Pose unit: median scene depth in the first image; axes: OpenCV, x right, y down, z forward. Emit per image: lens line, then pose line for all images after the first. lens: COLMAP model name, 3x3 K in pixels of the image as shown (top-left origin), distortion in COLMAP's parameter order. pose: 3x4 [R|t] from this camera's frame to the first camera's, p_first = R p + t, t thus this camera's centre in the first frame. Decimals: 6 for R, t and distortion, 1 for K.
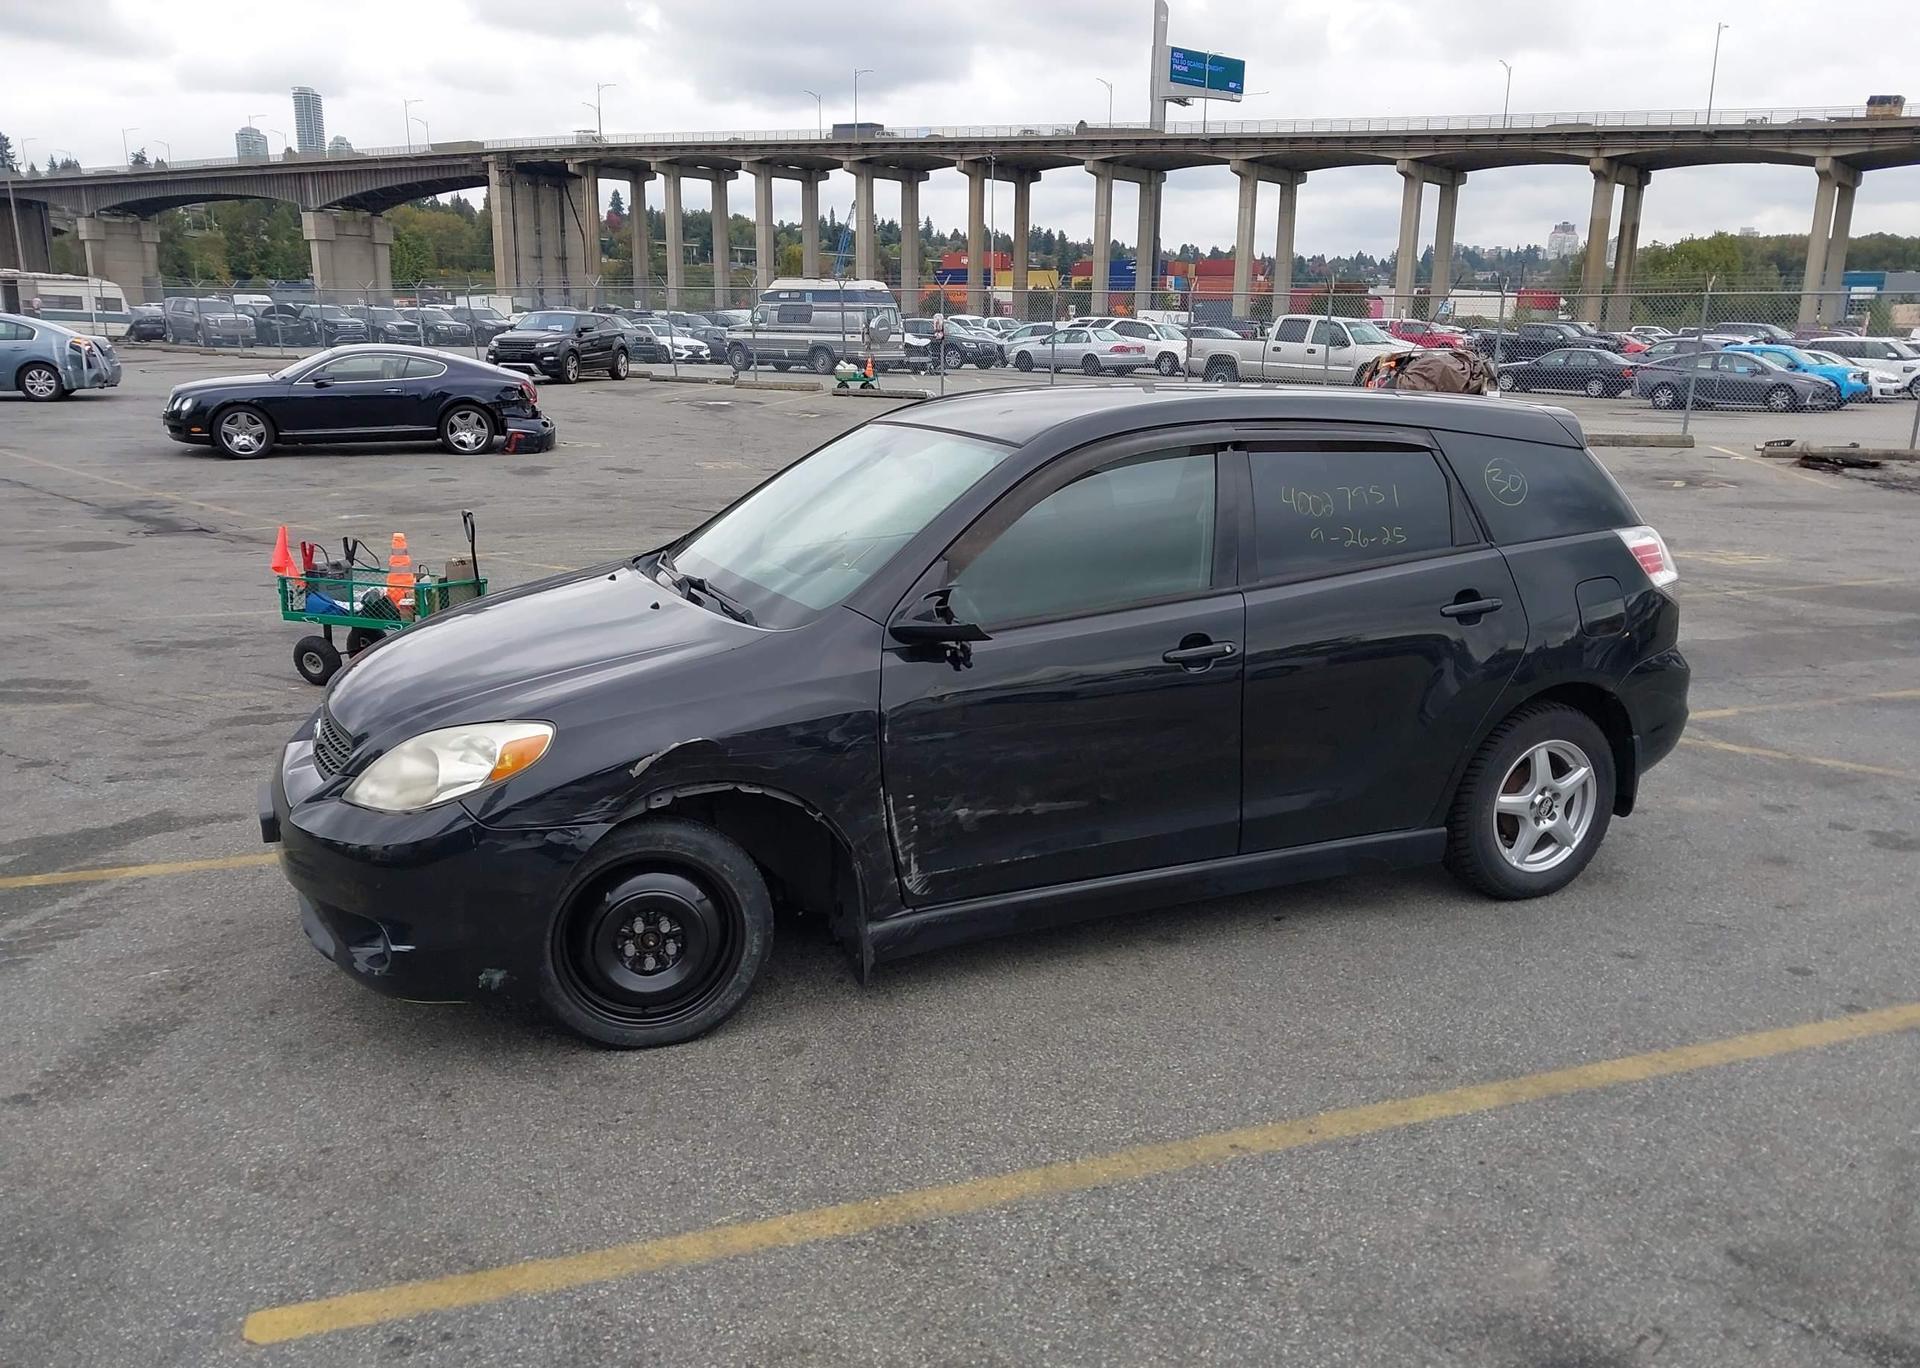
lens RADIAL K [[1537.9, 0, 957.6], [0, 1537.9, 700.0], [0, 0, 1]] dist [0.017855, -0.018538]
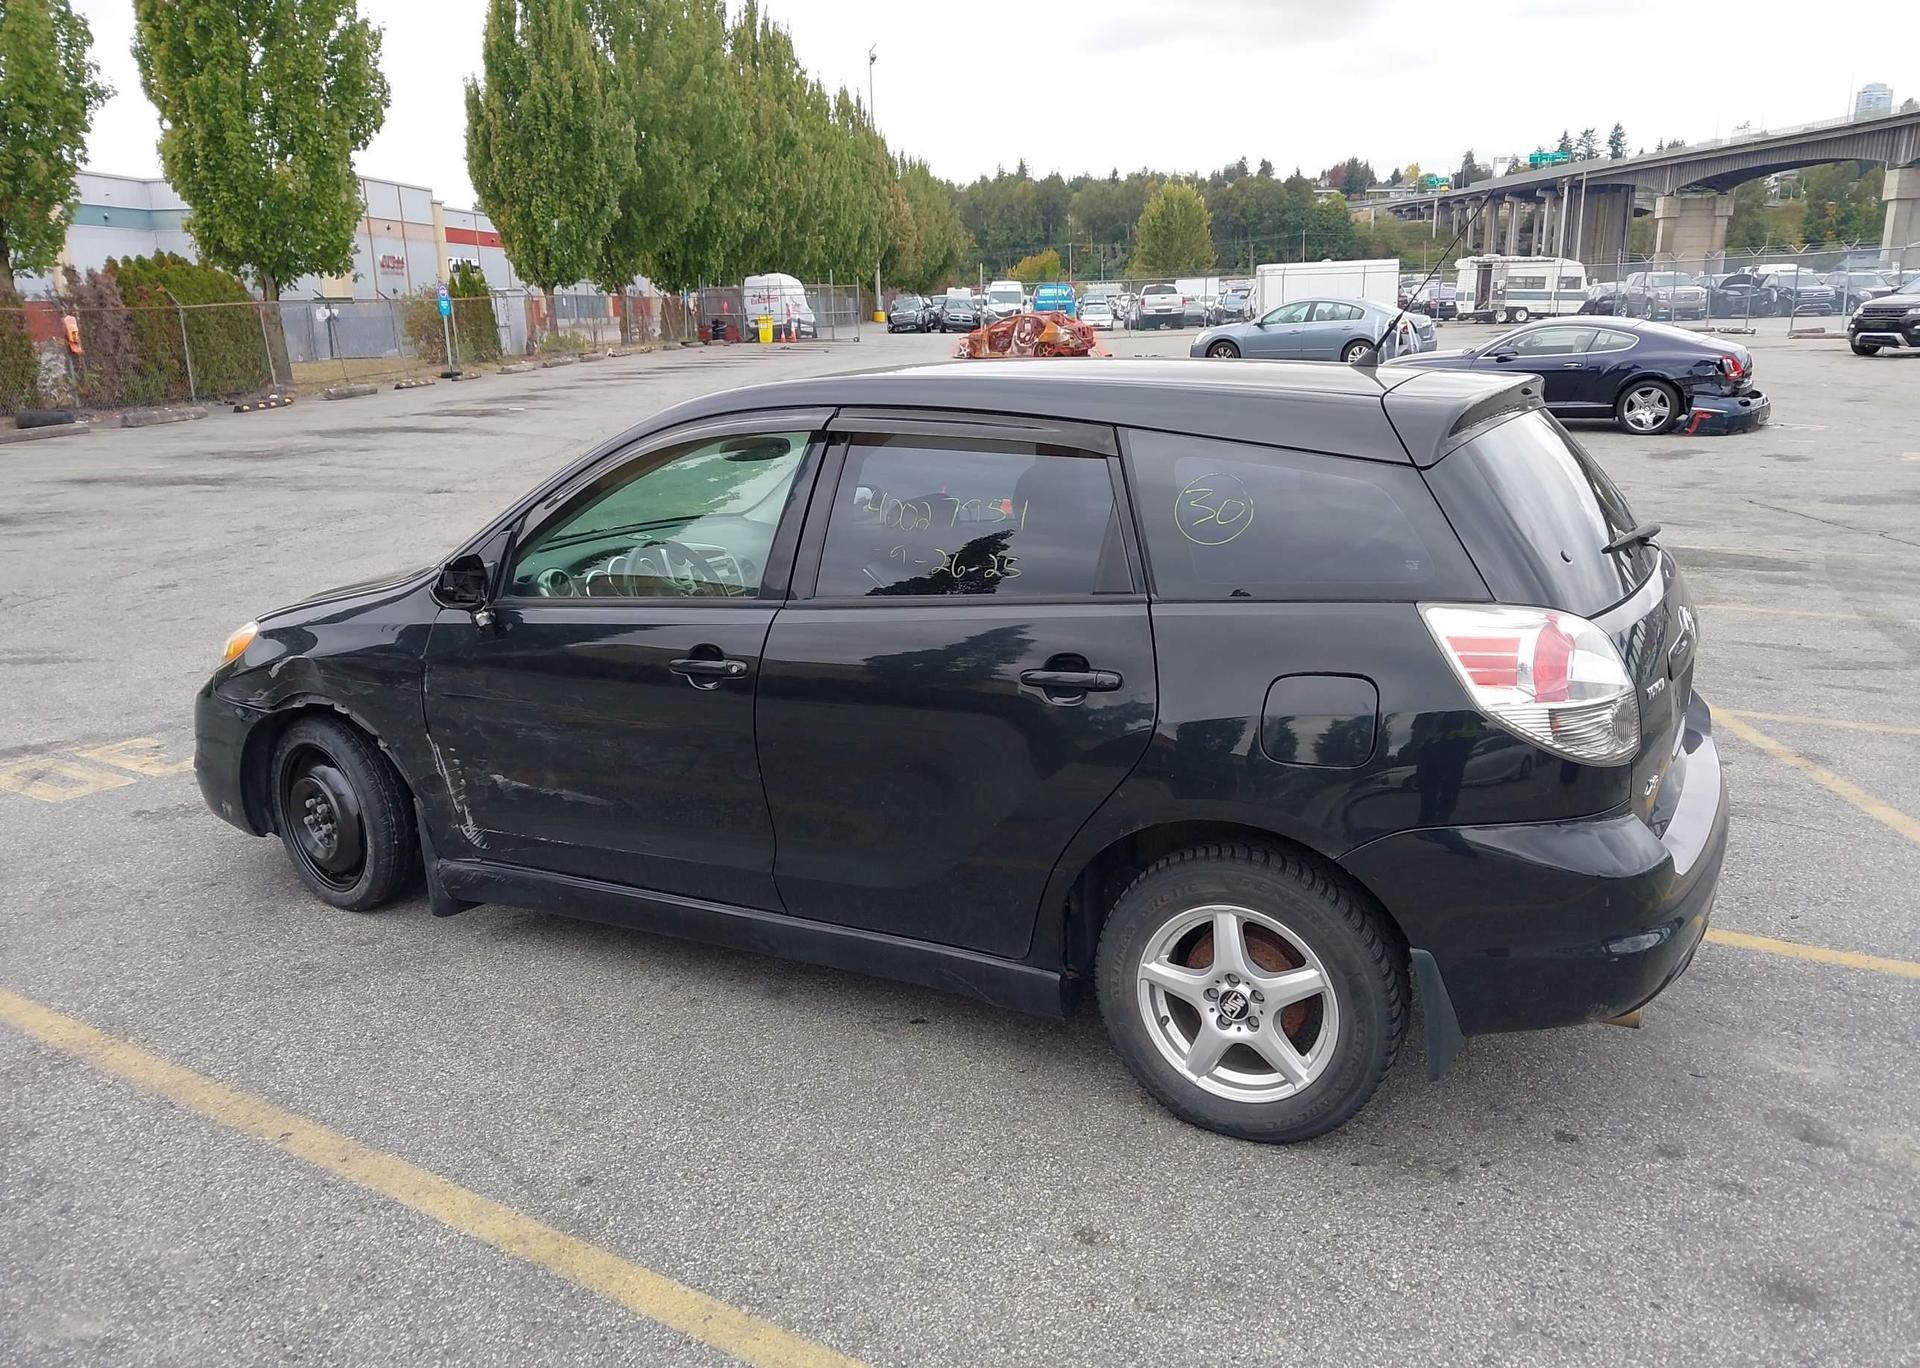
lens RADIAL K [[1537.9, 0, 926.6], [0, 1537.9, 692.0], [0, 0, 1]] dist [0.017855, -0.018538]
pose [[0.584571, 0.166164, -0.794145, 0.213865], [-0.157288, 0.983444, 0.089993, -0.026579], [0.795950, 0.072302, 0.601029, 0.131206]]
